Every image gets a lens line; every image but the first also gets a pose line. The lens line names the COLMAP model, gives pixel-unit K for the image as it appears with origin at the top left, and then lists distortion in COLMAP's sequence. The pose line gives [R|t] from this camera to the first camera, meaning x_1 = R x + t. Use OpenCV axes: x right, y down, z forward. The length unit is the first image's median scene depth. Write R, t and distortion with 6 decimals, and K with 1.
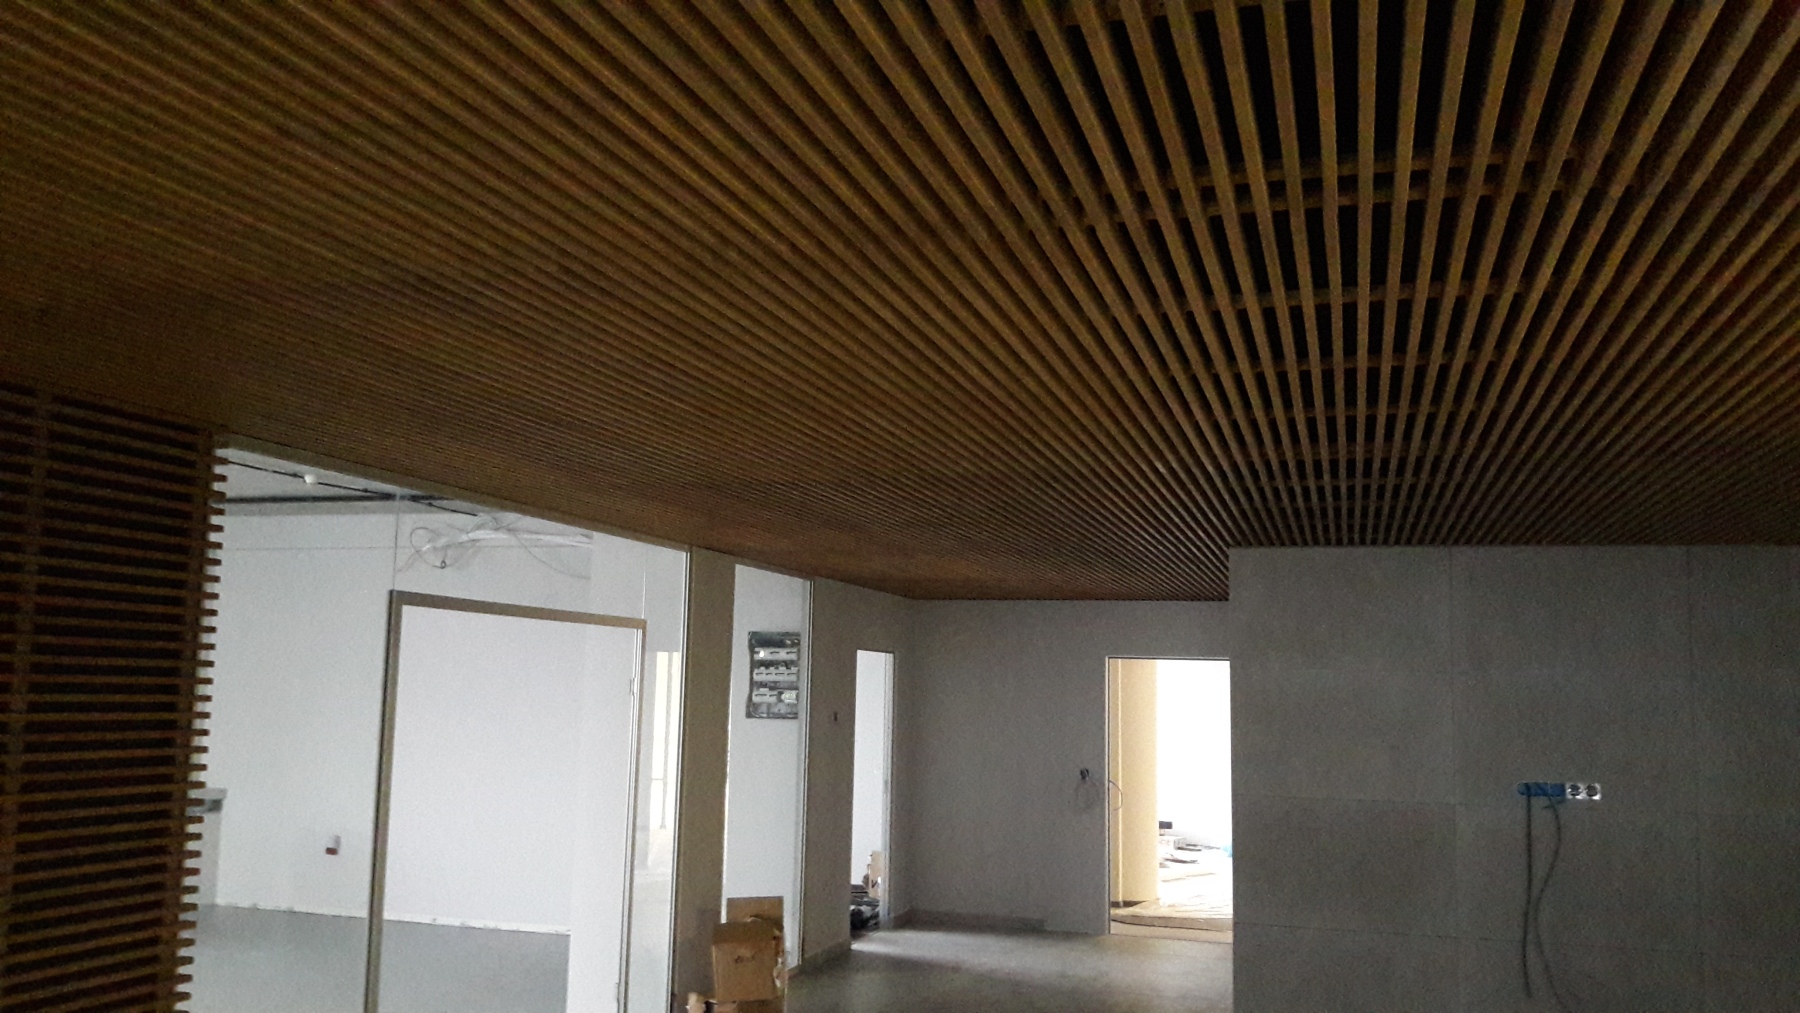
lens RADIAL K [[1504.0, 0, 916.3], [0, 1504.0, 502.6], [0, 0, 1]] dist [0.030647, -0.089760]
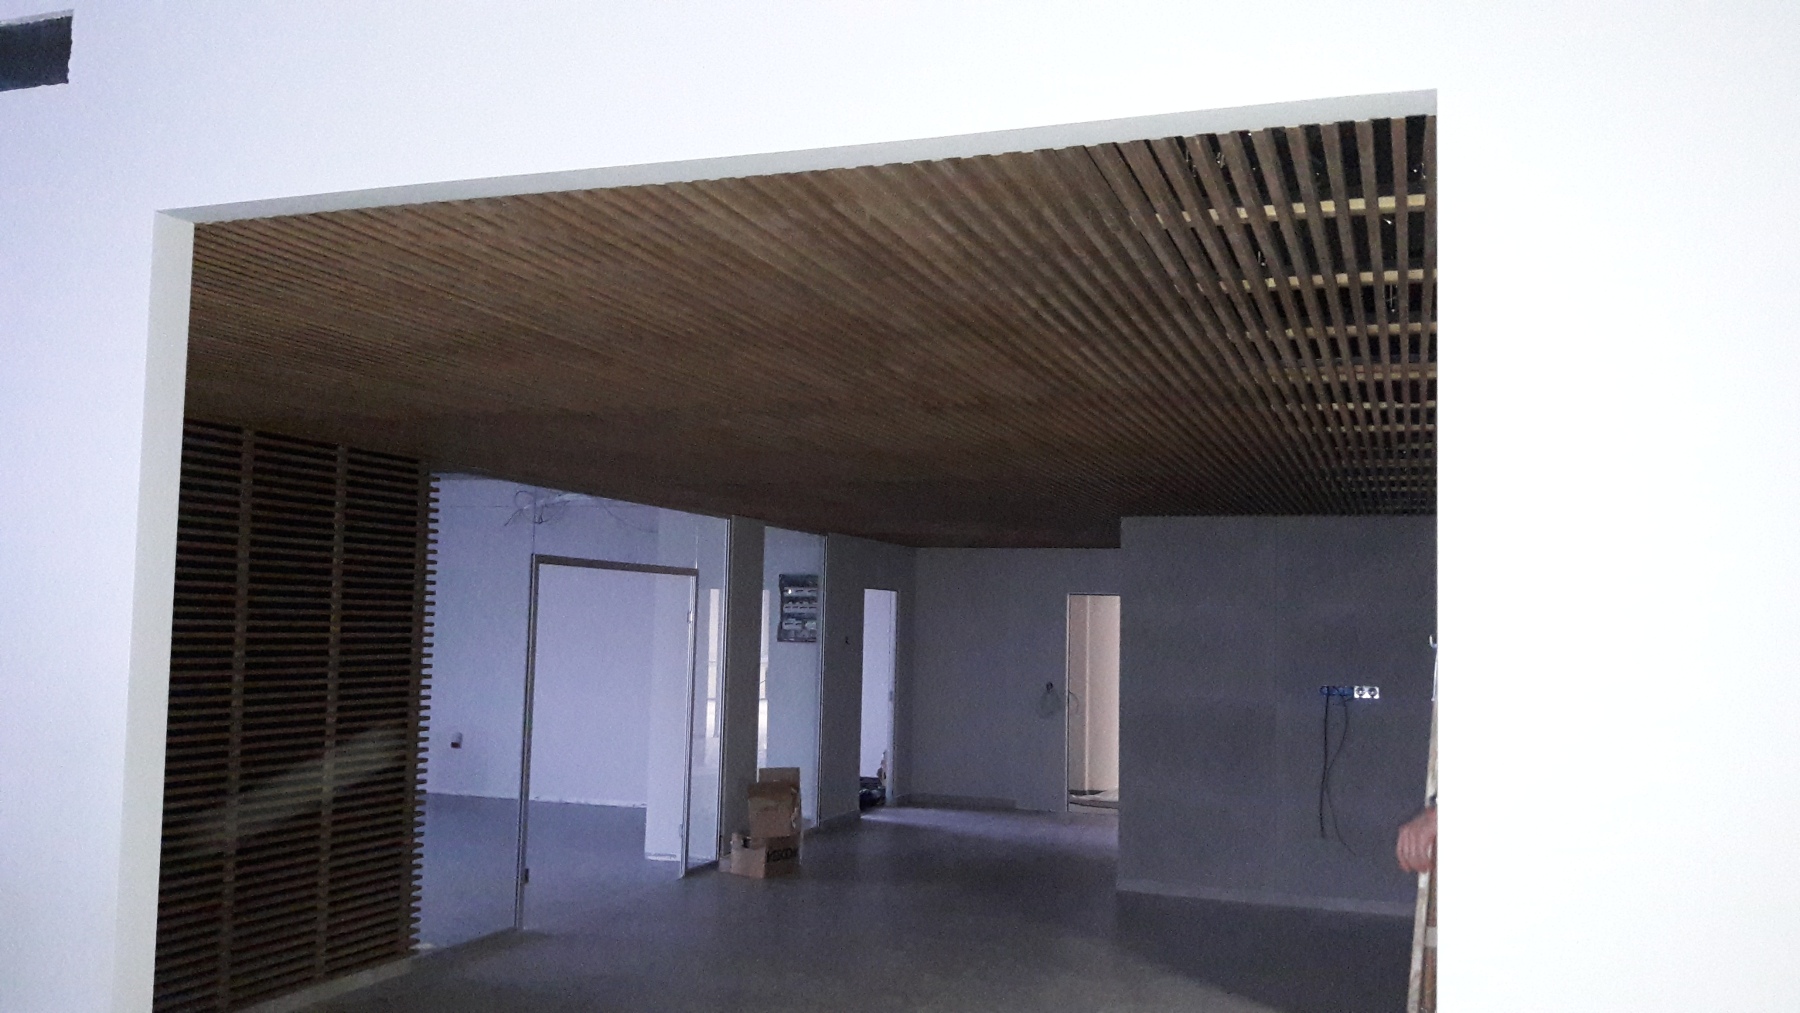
lens RADIAL K [[1504.0, 0, 947.2], [0, 1504.0, 508.5], [0, 0, 1]] dist [0.030647, -0.089760]
pose [[0.999881, -0.001666, -0.015346, 0.062682], [0.002415, 0.998800, 0.048906, -0.039968], [0.015246, -0.048937, 0.998685, -0.335214]]
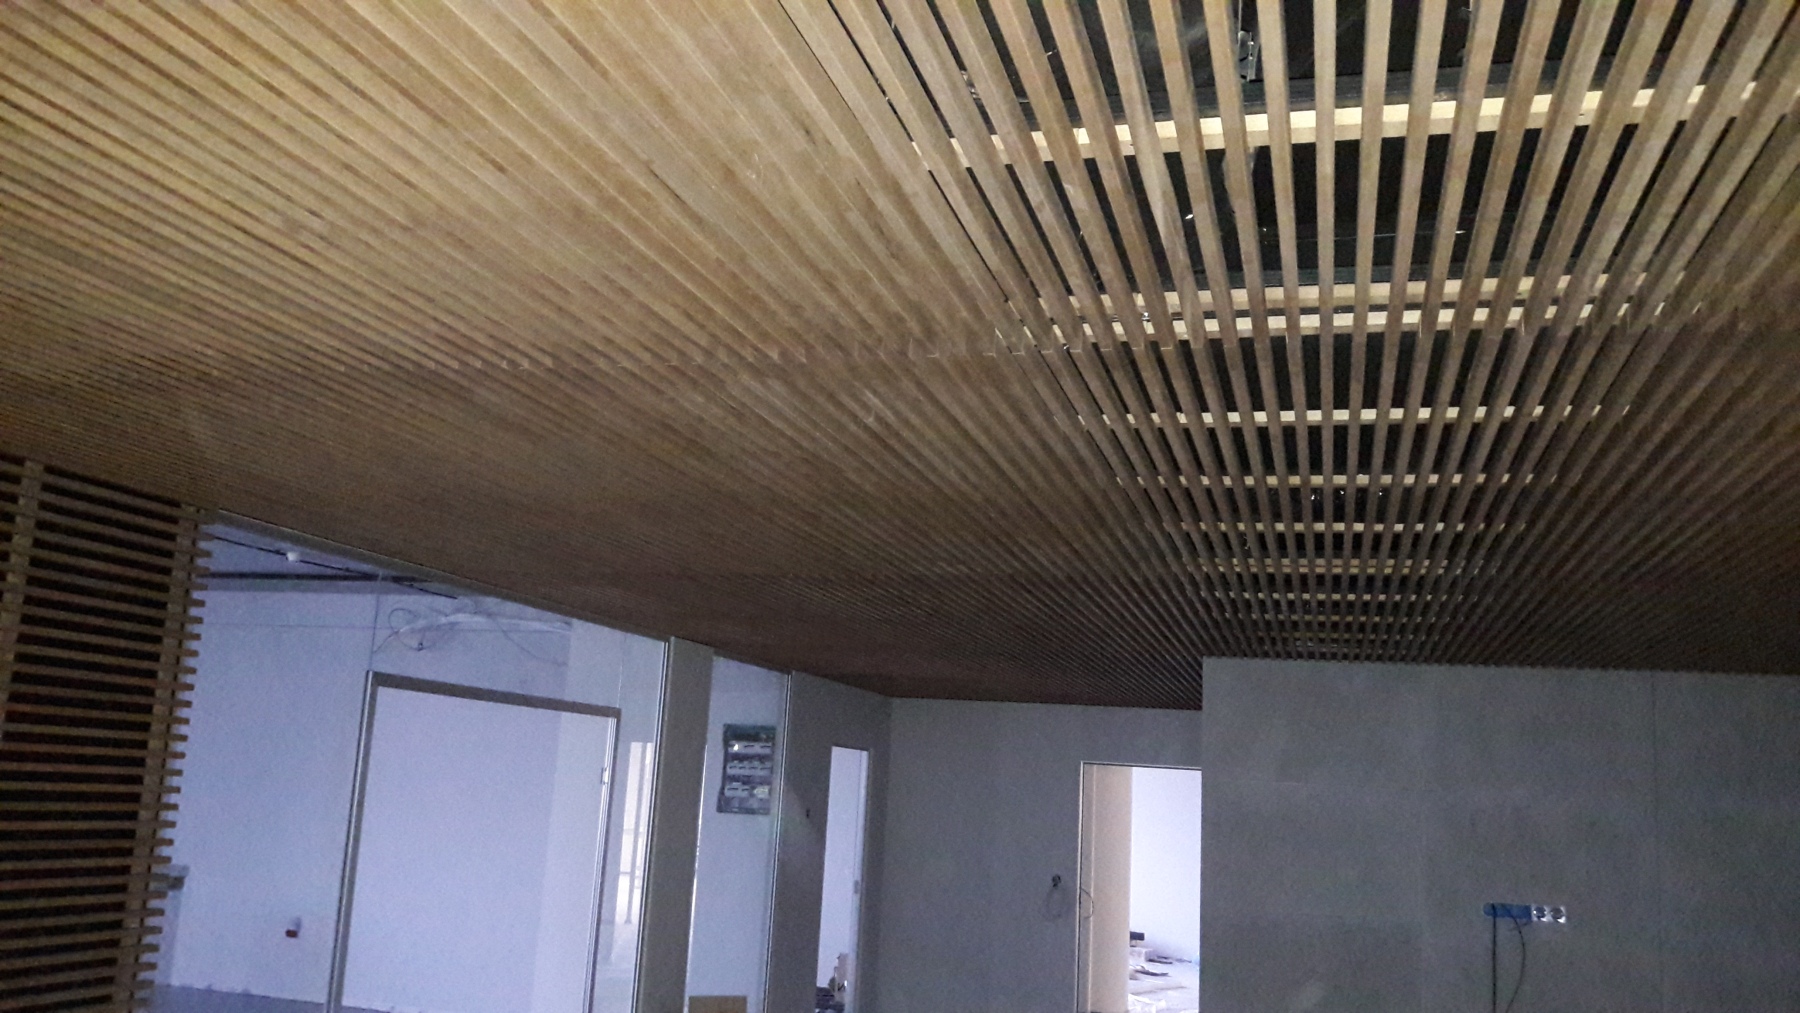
lens RADIAL K [[1504.0, 0, 919.5], [0, 1504.0, 509.1], [0, 0, 1]] dist [0.030647, -0.089760]
pose [[0.999276, 0.036085, 0.012017, 0.001487], [-0.035282, 0.997490, -0.061395, -0.000241], [-0.014202, 0.060926, 0.998041, -0.008827]]
